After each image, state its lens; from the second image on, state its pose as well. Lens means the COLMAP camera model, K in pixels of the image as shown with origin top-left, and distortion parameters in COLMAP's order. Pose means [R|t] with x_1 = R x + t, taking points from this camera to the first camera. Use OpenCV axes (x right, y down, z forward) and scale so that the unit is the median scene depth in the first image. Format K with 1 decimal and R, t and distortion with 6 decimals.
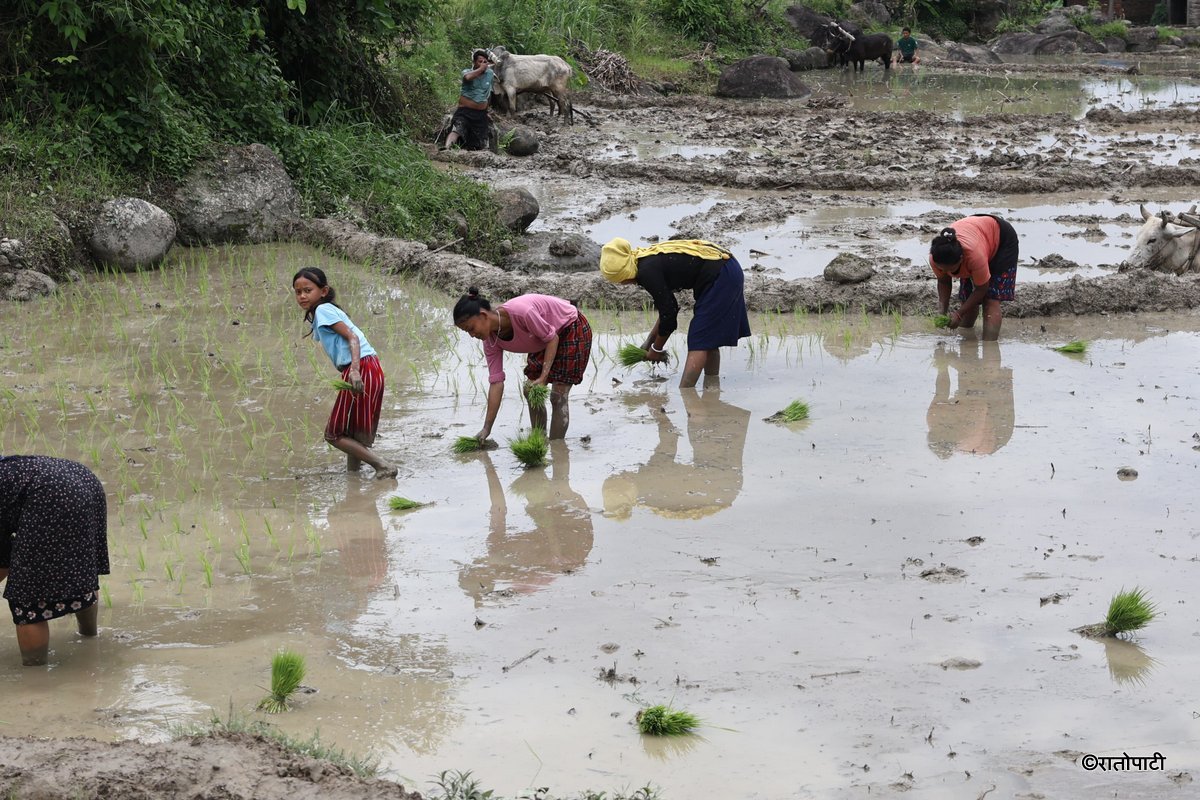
lens RADIAL K [[2585.6, 0, 595.7], [0, 2585.6, 403.3], [0, 0, 1]] dist [-0.013349, 0.011168]
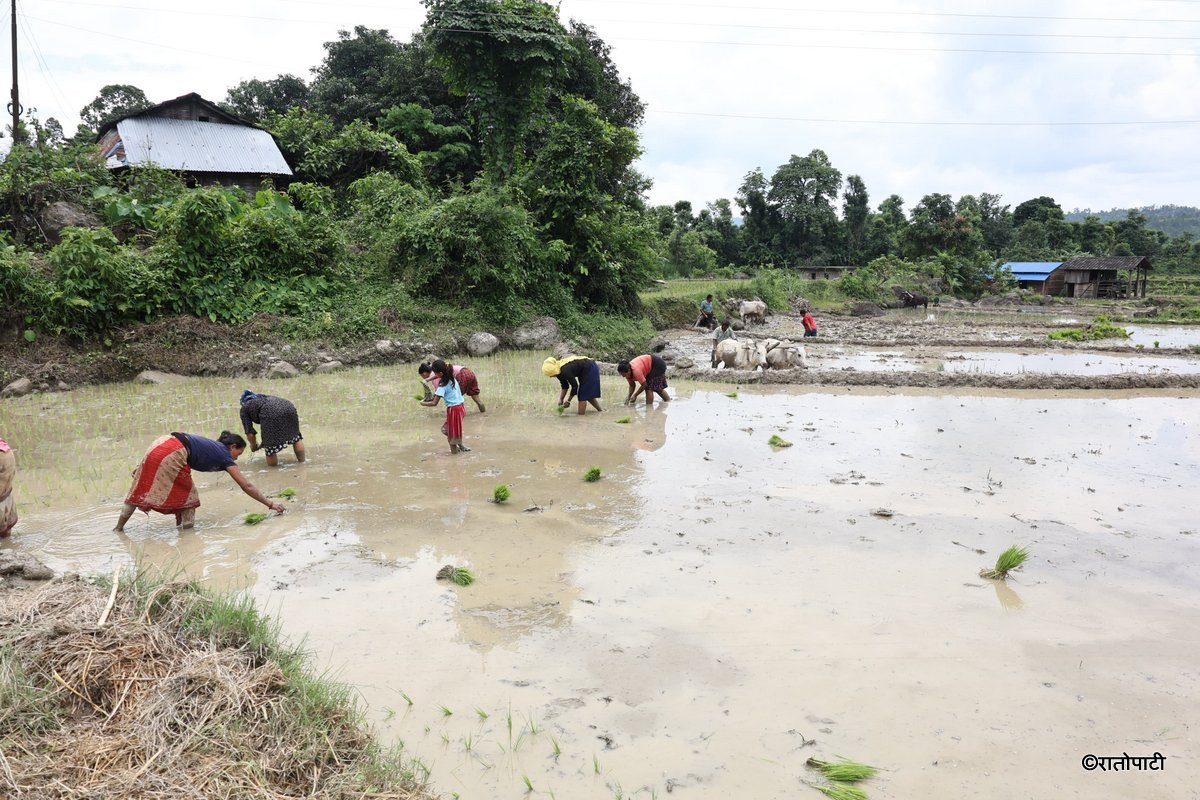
lens RADIAL K [[811.7, 0, 576.3], [0, 811.7, 414.0], [0, 0, 1]] dist [-0.061069, 0.033561]
pose [[0.931888, 0.061050, -0.357571, 0.170791], [-0.061279, 0.998063, 0.010701, -0.000973], [0.357532, 0.011939, 0.933825, 0.104045]]
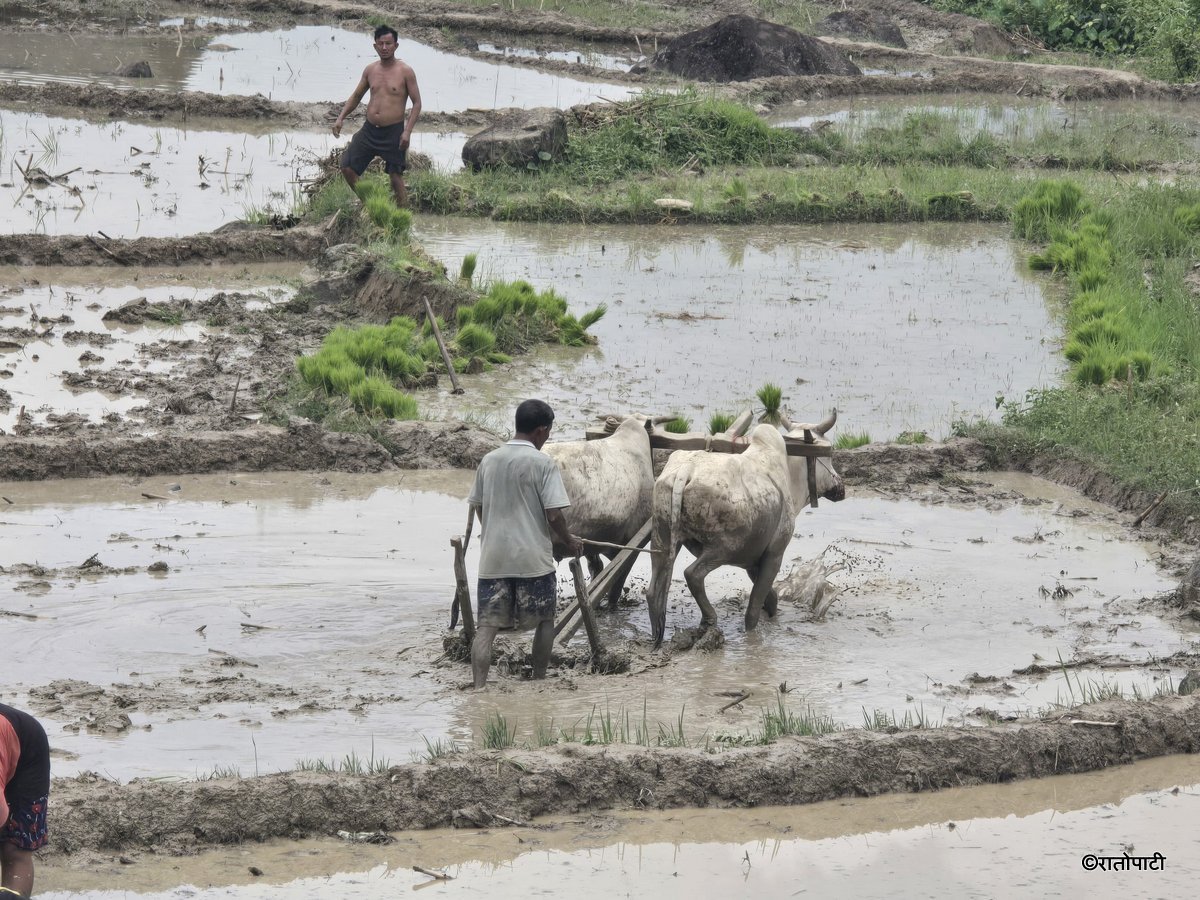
lens RADIAL K [[6942.1, 0, 600.0], [0, 6942.1, 450.0], [0, 0, 1]] dist [0.243842, 12.120272]
pose [[0.940708, -0.011505, 0.339022, -0.104562], [0.026167, 0.998908, -0.038709, -0.036284], [-0.338206, 0.045285, 0.939982, -0.286761]]
